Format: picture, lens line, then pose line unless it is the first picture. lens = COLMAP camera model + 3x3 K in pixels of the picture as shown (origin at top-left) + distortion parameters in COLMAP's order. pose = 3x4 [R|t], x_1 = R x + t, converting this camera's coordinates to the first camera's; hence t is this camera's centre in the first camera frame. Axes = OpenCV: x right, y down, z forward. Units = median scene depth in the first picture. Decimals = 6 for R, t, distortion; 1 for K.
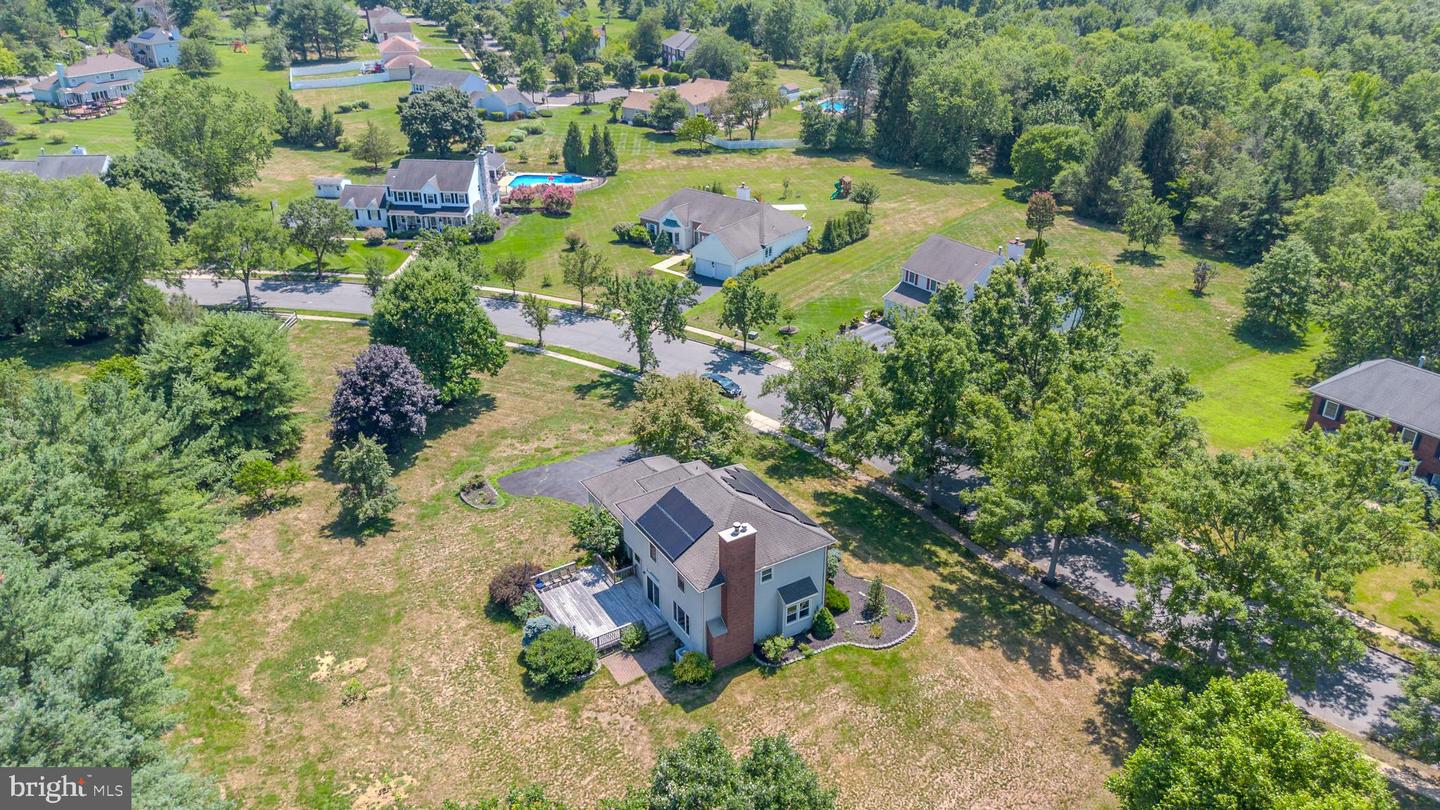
lens RADIAL K [[1022.0, 0, 720.0], [0, 1022.0, 405.0], [0, 0, 1]] dist [0.059166, -0.059788]
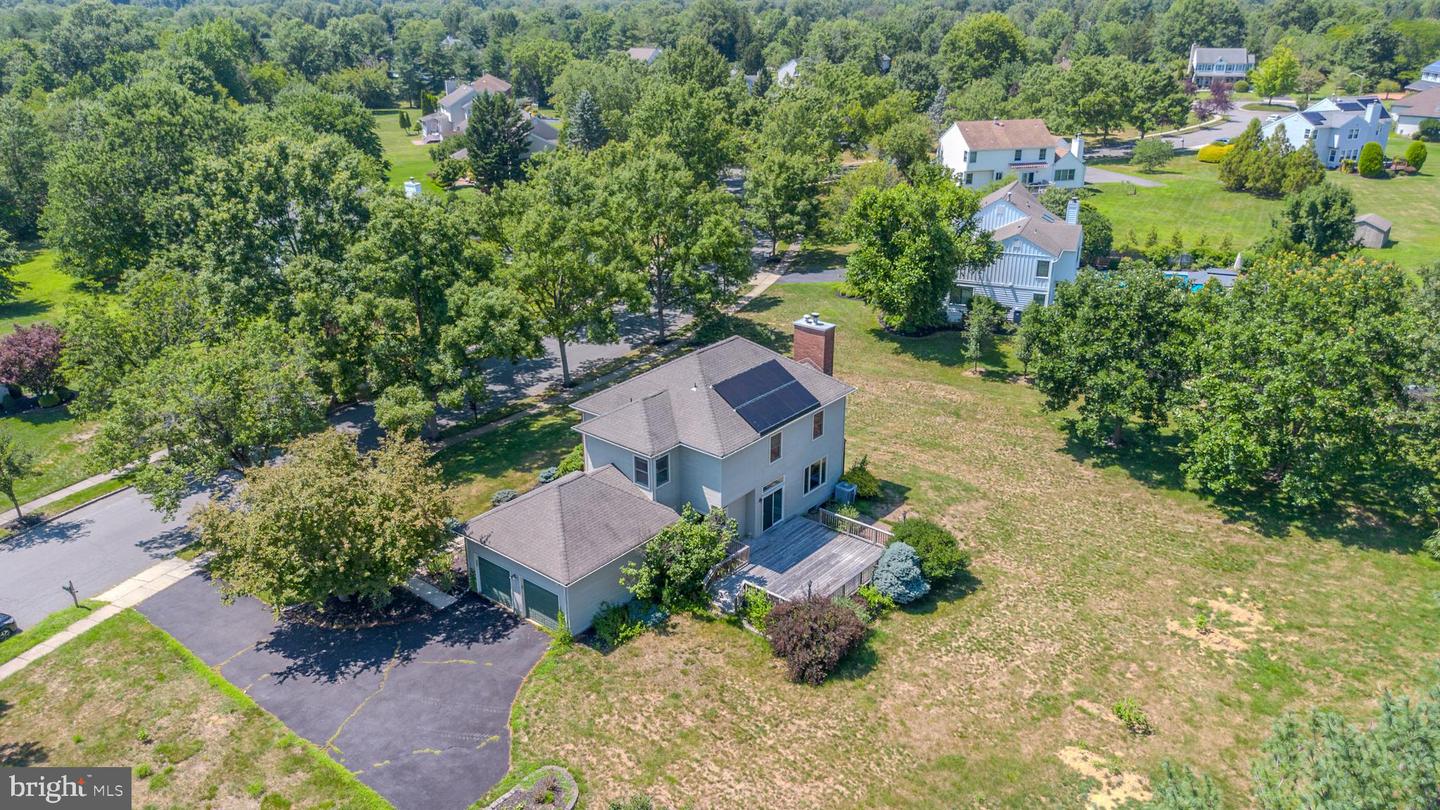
lens RADIAL K [[1022.0, 0, 720.0], [0, 1022.0, 405.0], [0, 0, 1]] dist [0.059166, -0.059788]
pose [[-0.323045, -0.355896, 0.876915, -0.352308], [0.429798, 0.770357, 0.470982, -0.128326], [-0.843158, 0.529044, -0.095897, 0.541483]]
